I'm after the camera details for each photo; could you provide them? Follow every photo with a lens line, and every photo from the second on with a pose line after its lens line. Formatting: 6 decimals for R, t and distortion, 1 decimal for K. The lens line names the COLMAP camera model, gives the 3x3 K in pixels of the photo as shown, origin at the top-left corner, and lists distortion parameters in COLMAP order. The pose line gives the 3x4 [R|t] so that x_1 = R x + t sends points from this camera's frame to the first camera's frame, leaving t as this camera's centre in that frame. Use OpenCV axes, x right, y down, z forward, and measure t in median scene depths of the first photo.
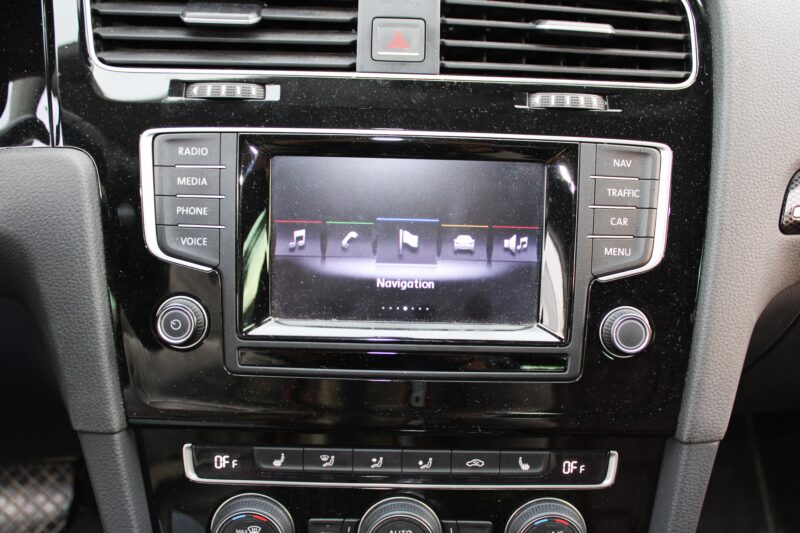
lens RADIAL K [[848.8, 0, 401.9], [0, 848.8, 271.0], [0, 0, 1]] dist [-0.093228, 0.000000]
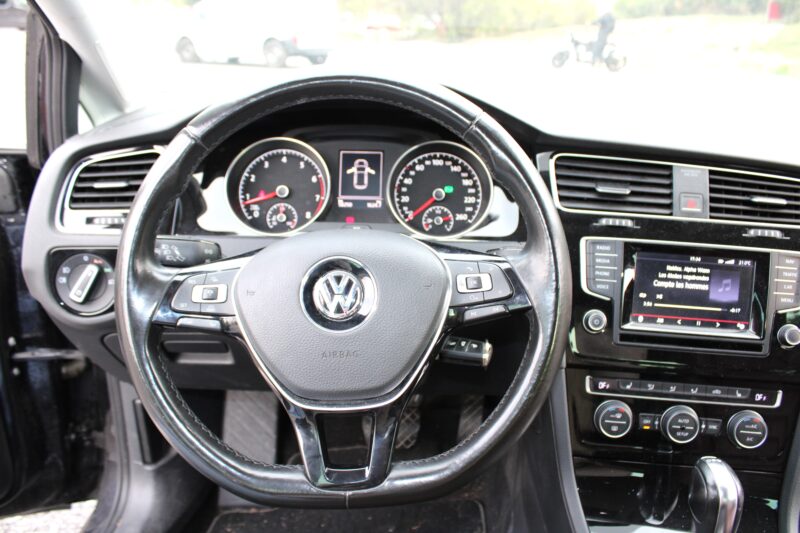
lens RADIAL K [[663.5, 0, 393.1], [0, 663.5, 266.6], [0, 0, 1]] dist [-0.146284, 0.087459]
pose [[0.987222, 0.047459, -0.152120, -0.527458], [-0.057758, 0.996276, -0.064010, 0.056966], [0.148516, 0.071978, 0.986287, -0.835781]]
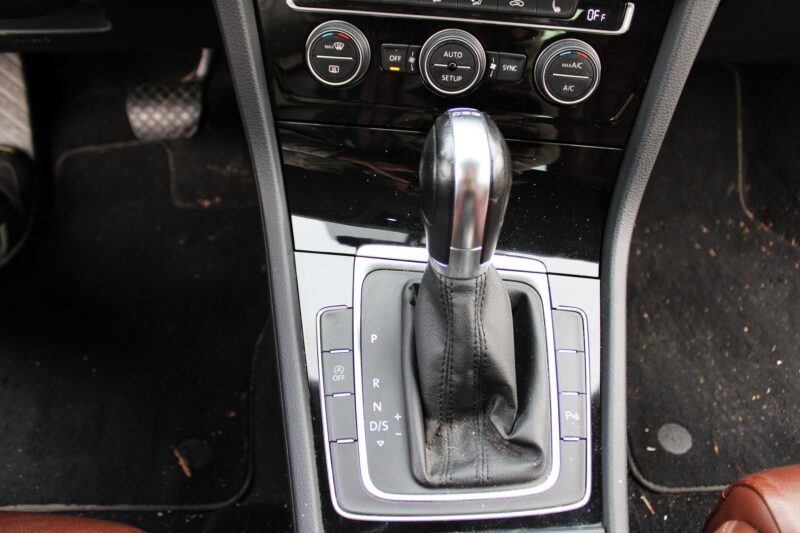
lens RADIAL K [[663.5, 0, 394.6], [0, 663.5, 262.9], [0, 0, 1]] dist [-0.146284, 0.087459]
pose [[0.994293, 0.074470, -0.076386, 0.009209], [-0.043382, 0.936404, 0.348233, 0.268122], [0.097461, -0.342932, 0.934291, -0.036851]]
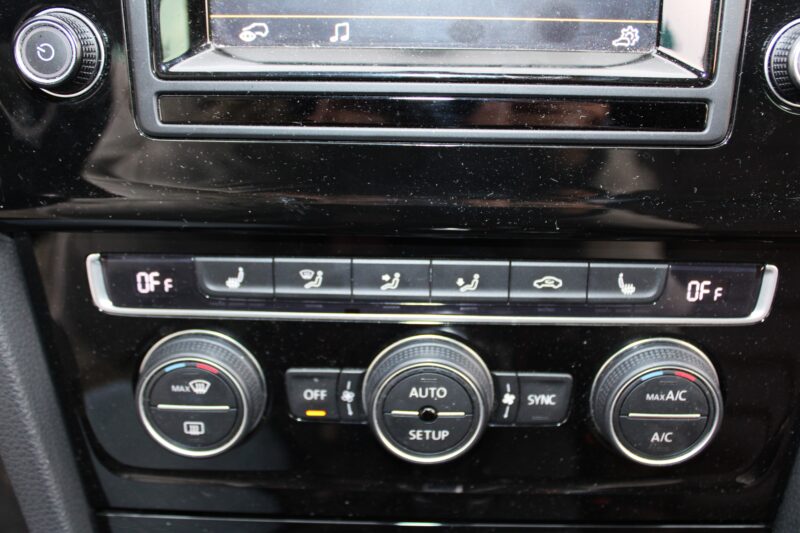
lens RADIAL K [[882.6, 0, 404.6], [0, 882.6, 270.7], [0, 0, 1]] dist [-0.091647, 0.000000]
pose [[0.998743, -0.000987, -0.050109, 0.014034], [0.010226, 0.982786, 0.184466, 0.099938], [0.049064, -0.184747, 0.981561, 0.366564]]
